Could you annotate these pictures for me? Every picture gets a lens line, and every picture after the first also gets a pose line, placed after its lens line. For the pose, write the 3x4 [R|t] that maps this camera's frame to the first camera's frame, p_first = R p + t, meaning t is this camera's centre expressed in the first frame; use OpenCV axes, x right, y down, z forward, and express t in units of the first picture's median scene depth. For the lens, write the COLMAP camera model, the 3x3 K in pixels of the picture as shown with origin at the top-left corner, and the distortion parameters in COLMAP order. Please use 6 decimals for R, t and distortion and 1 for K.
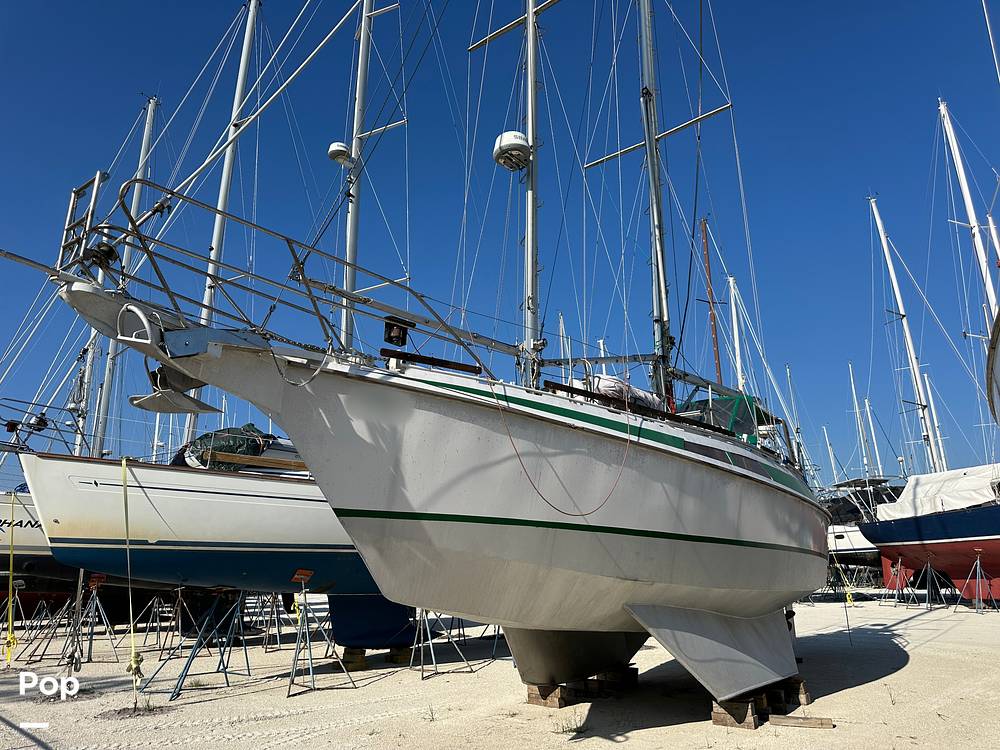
lens RADIAL K [[703.8, 0, 493.4], [0, 703.8, 380.7], [0, 0, 1]] dist [0.098970, -0.139419]
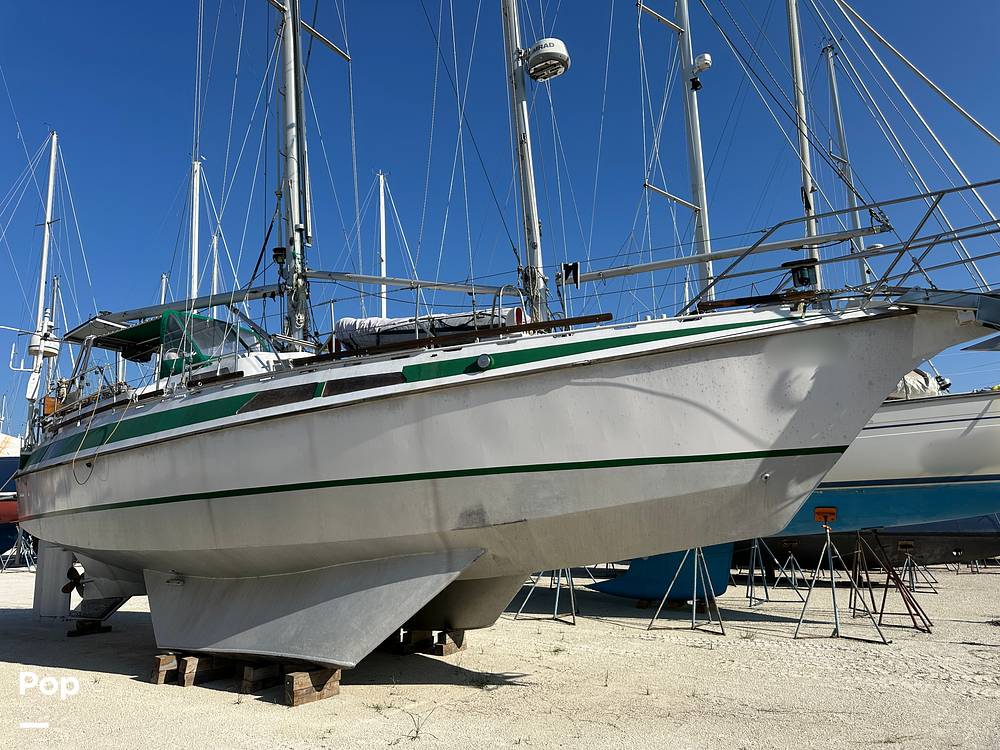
lens RADIAL K [[701.0, 0, 501.4], [0, 701.0, 376.0], [0, 0, 1]] dist [0.076095, -0.091919]
pose [[-0.137666, 0.206530, 0.968707, -0.709130], [-0.237400, 0.942631, -0.234708, 0.267549], [-0.961608, -0.262282, -0.080738, 0.952281]]
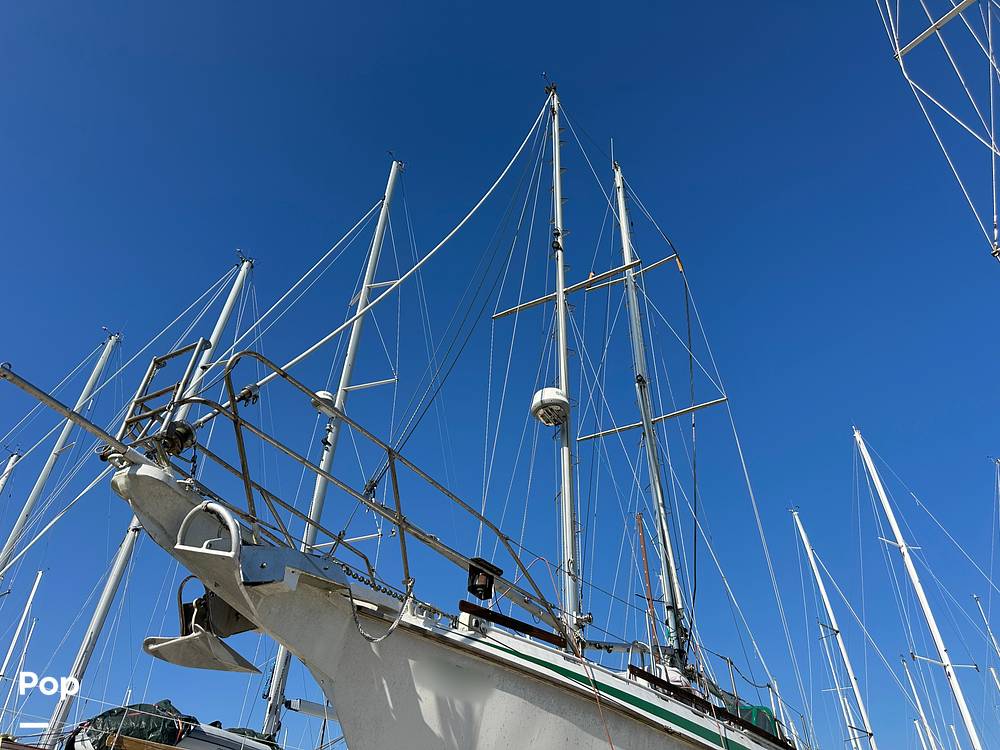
lens RADIAL K [[702.1, 0, 497.6], [0, 702.1, 377.5], [0, 0, 1]] dist [0.076566, -0.090927]
pose [[0.987007, 0.121647, 0.104969, -0.139922], [-0.071683, 0.918060, -0.389907, 0.018229], [-0.143799, 0.377317, 0.914852, 0.108441]]
